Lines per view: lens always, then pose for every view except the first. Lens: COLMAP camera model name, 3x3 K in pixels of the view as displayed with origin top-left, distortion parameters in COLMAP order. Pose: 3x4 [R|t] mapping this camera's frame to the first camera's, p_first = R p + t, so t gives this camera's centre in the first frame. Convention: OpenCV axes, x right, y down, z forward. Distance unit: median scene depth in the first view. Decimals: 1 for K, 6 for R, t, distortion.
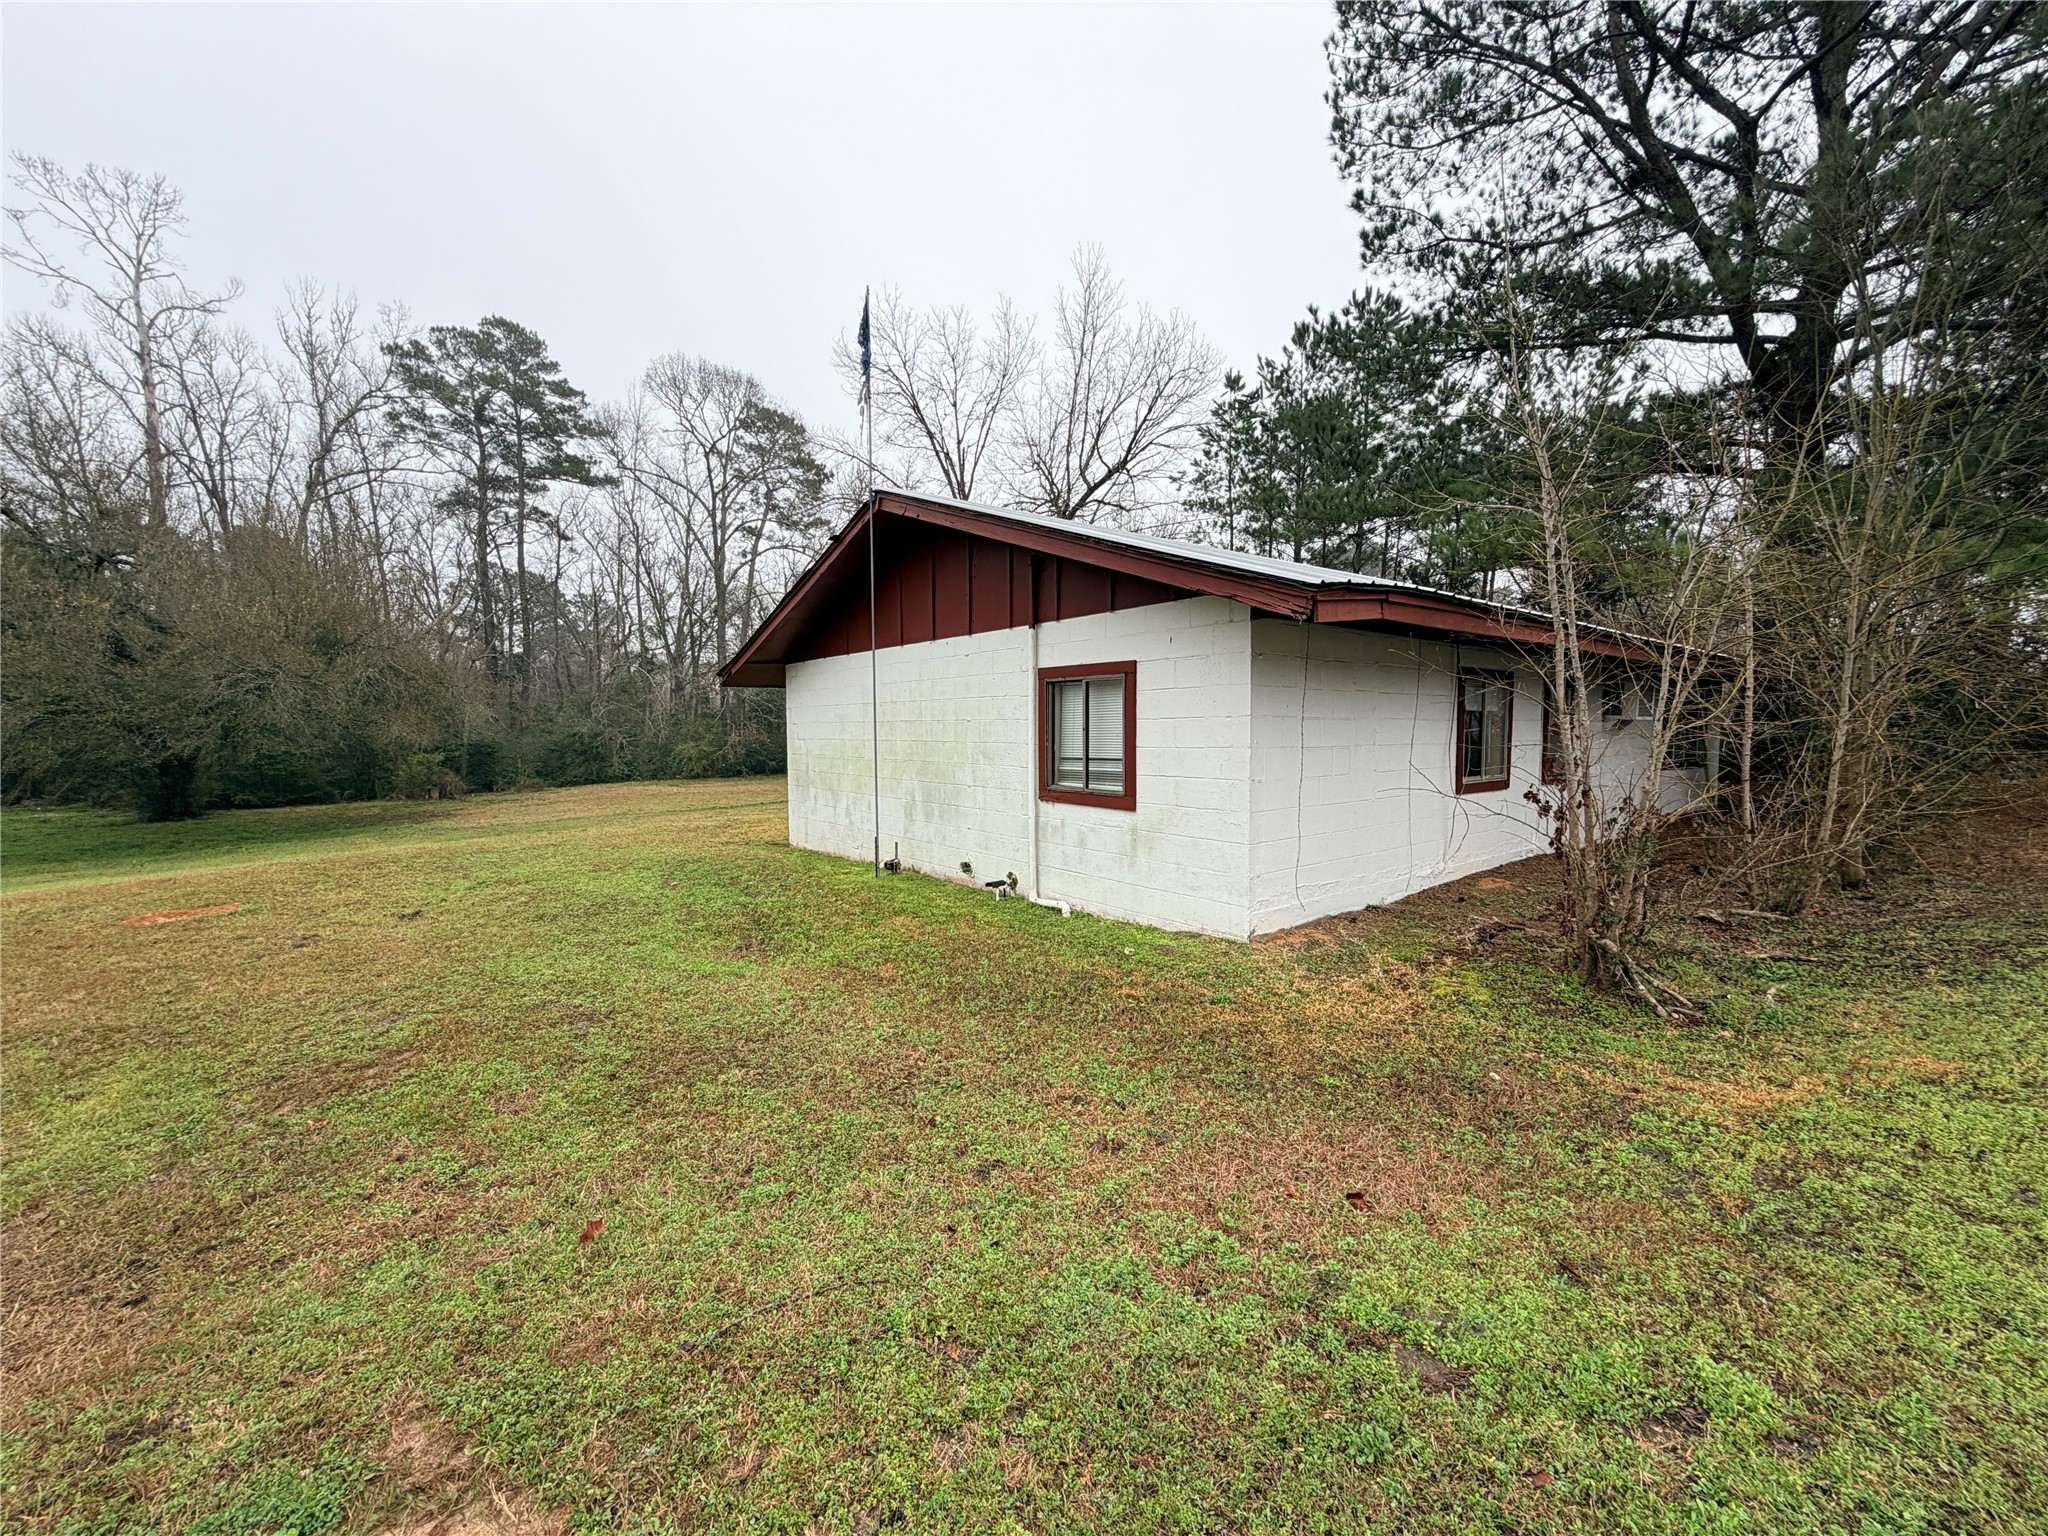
lens RADIAL K [[813.9, 0, 1020.9], [0, 813.9, 767.1], [0, 0, 1]] dist [-0.000570, 0.000254]
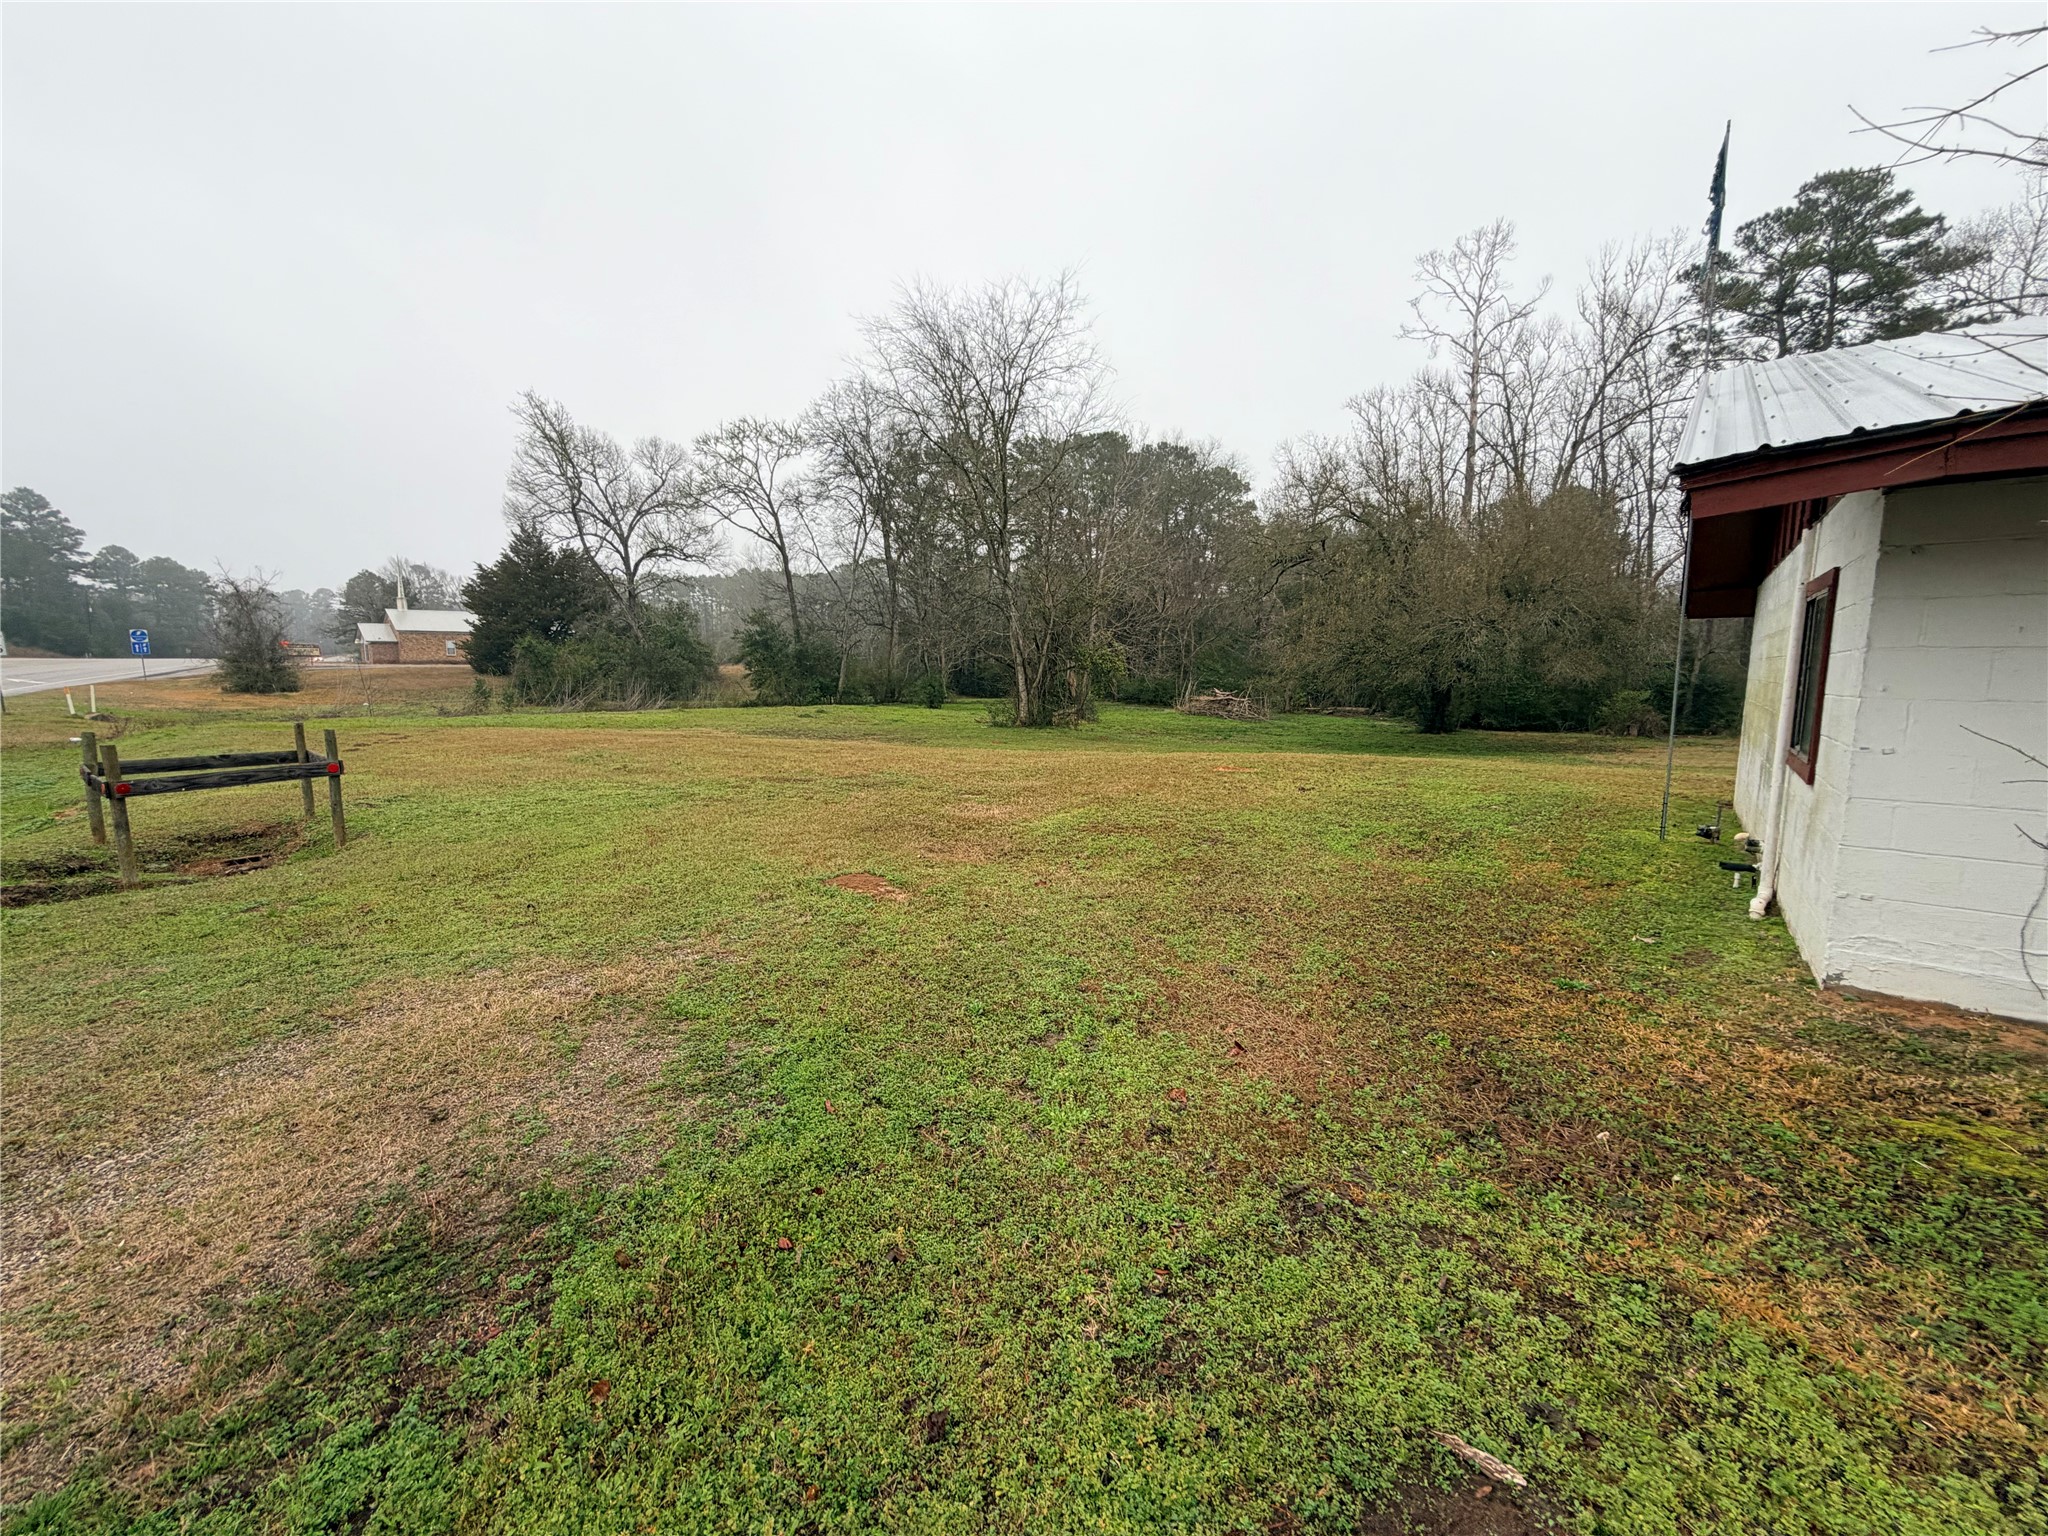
lens RADIAL K [[813.9, 0, 1018.8], [0, 813.9, 769.9], [0, 0, 1]] dist [-0.000570, 0.000254]
pose [[0.214507, 0.129796, -0.968060, 0.076309], [-0.052693, 0.991225, 0.121226, -0.000880], [0.975300, 0.025006, 0.219464, 0.020538]]
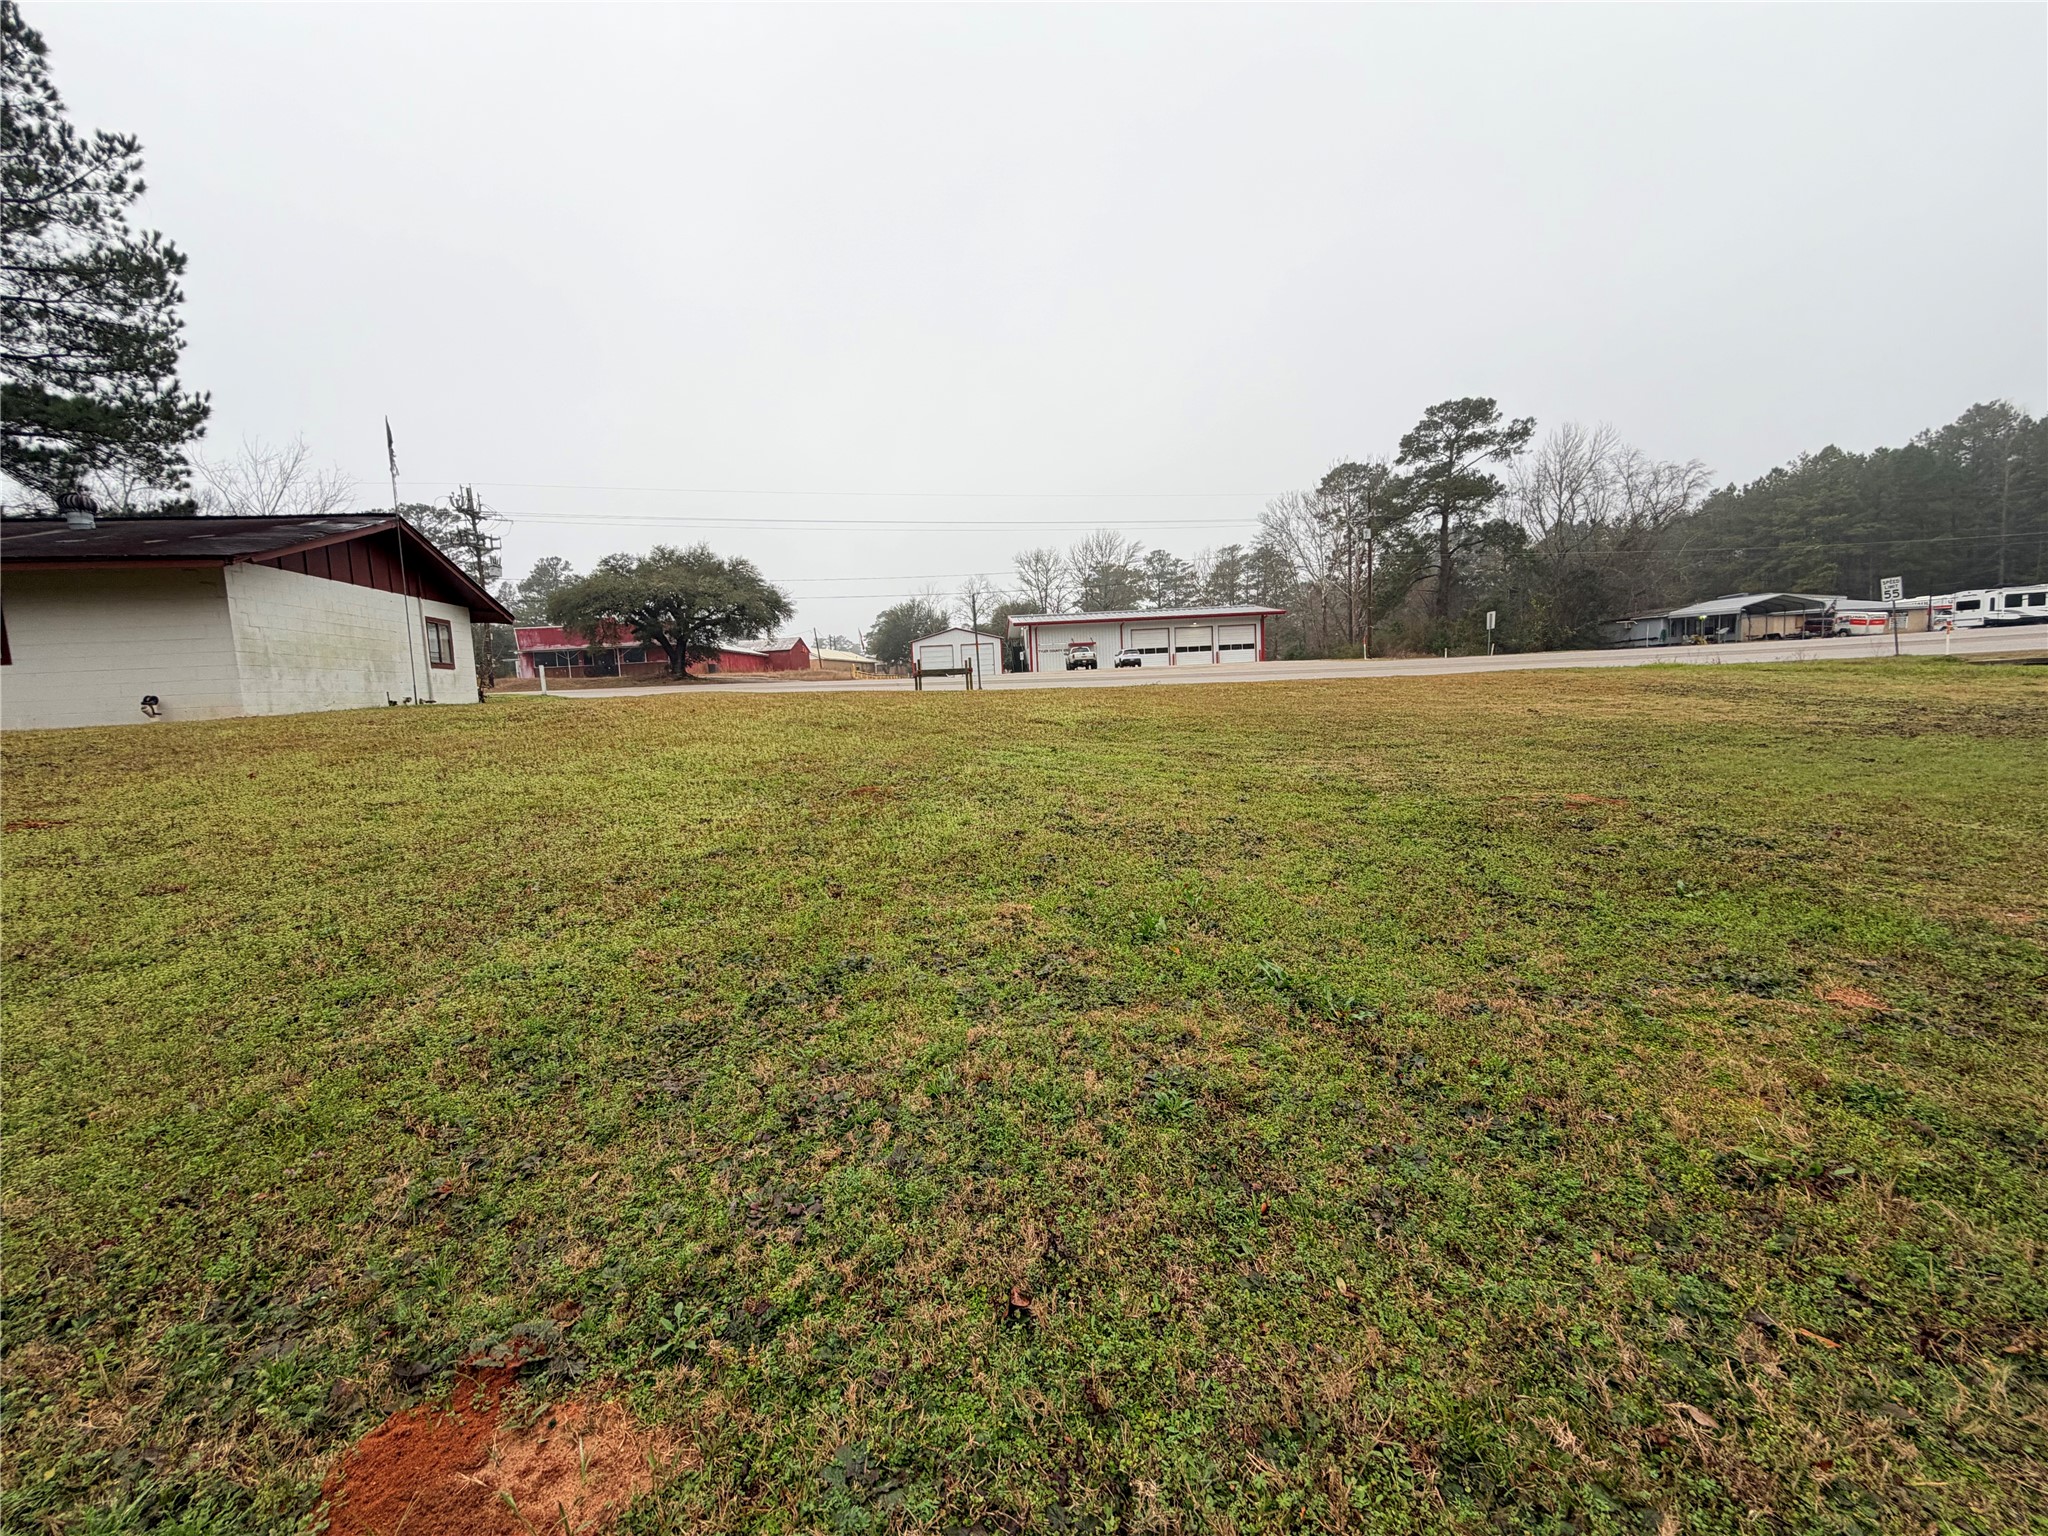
lens RADIAL K [[813.9, 0, 1019.3], [0, 813.9, 770.8], [0, 0, 1]] dist [-0.000570, 0.000254]
pose [[-0.870966, -0.002761, 0.491335, -0.373394], [0.075095, 0.987488, 0.138667, 0.019246], [-0.485570, 0.157671, -0.859861, 0.305198]]
